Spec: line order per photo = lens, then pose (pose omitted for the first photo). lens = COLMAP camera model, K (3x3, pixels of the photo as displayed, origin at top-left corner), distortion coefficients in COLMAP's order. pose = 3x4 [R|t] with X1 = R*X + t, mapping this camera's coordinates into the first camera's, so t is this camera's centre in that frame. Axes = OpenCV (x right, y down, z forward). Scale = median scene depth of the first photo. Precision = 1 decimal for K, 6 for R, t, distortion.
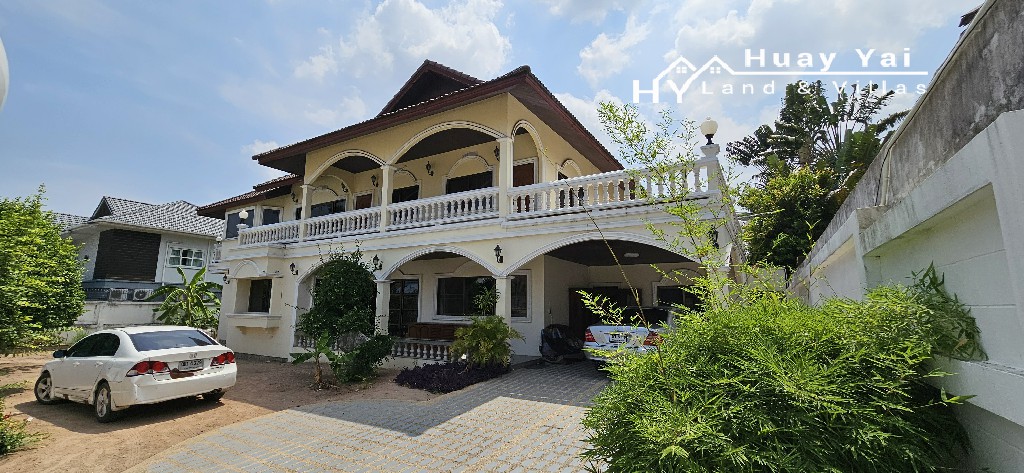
lens RADIAL K [[418.8, 0, 507.9], [0, 418.8, 235.5], [0, 0, 1]] dist [0.017687, -0.002544]
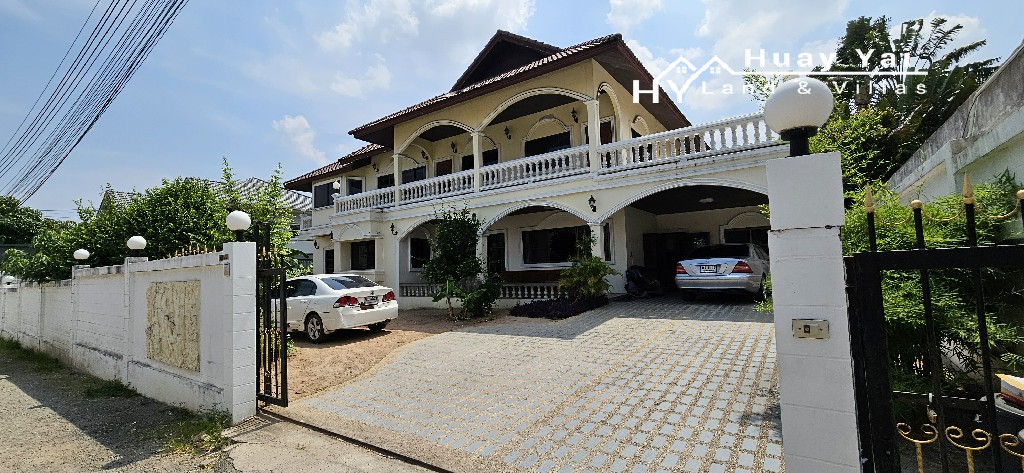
lens RADIAL K [[418.8, 0, 512.4], [0, 418.8, 235.7], [0, 0, 1]] dist [0.017687, -0.002544]
pose [[0.997105, -0.047164, -0.059635, -0.140167], [0.052353, 0.994684, 0.088672, 0.012329], [0.055136, -0.091538, 0.994274, -0.131630]]
